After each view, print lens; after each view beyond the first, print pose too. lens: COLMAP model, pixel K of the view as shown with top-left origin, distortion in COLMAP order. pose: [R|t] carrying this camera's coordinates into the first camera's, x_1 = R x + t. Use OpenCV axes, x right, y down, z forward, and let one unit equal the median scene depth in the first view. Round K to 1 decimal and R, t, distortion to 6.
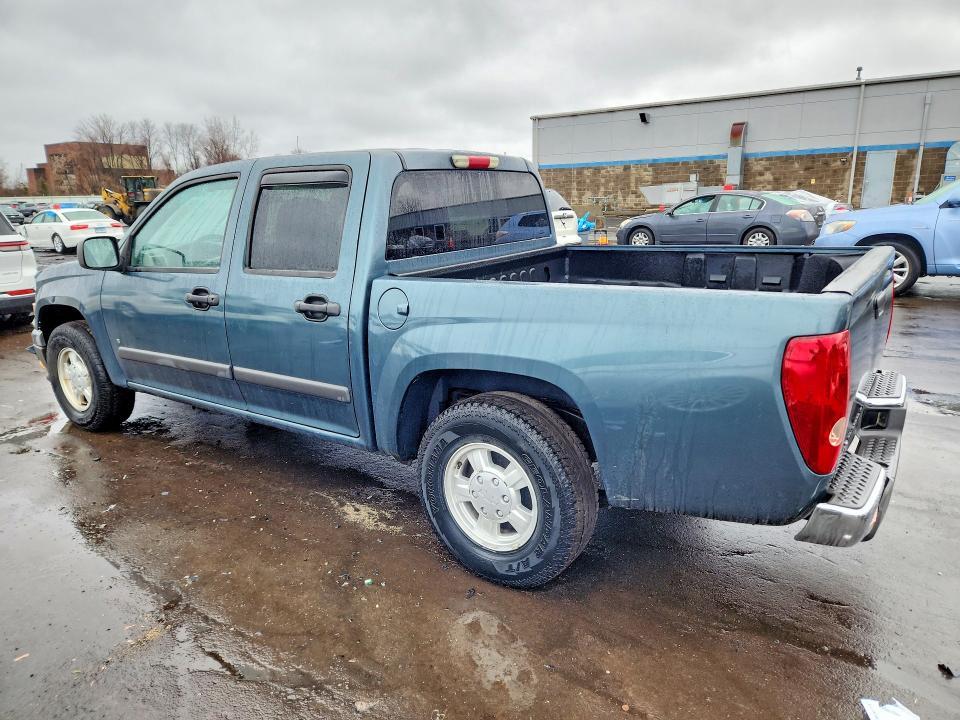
lens RADIAL K [[705.4, 0, 480.0], [0, 705.4, 360.0], [0, 0, 1]] dist [0.037806, -0.001031]
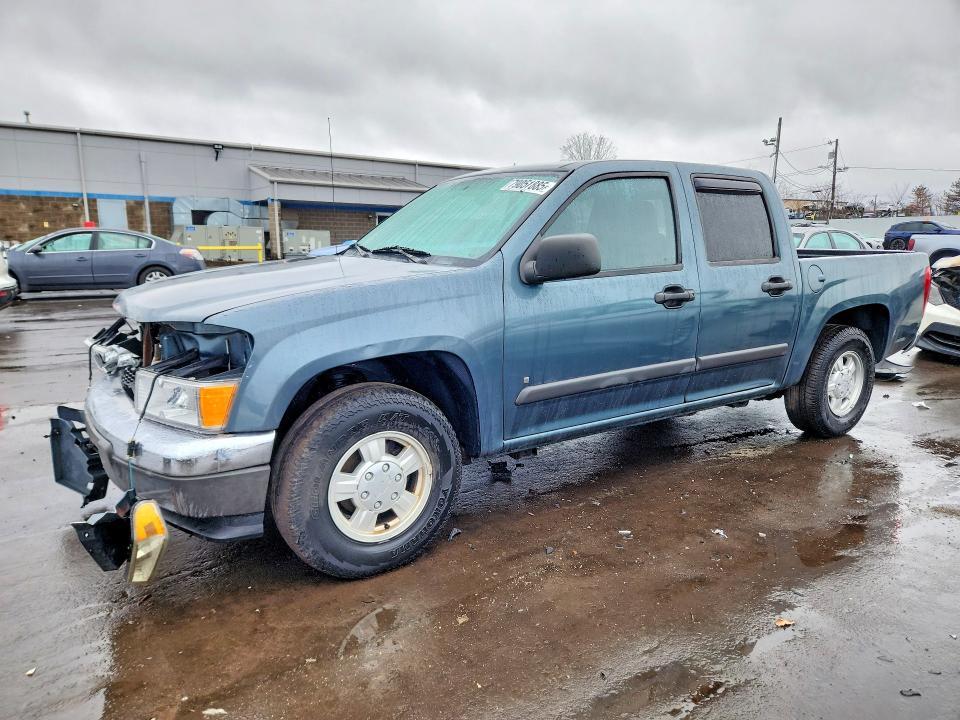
lens RADIAL K [[705.4, 0, 480.0], [0, 705.4, 360.0], [0, 0, 1]] dist [0.037806, -0.001031]
pose [[0.295426, -0.134512, 0.945849, -0.314597], [0.207585, 0.975423, 0.073880, -0.028769], [-0.932541, 0.174518, 0.316088, 0.214277]]
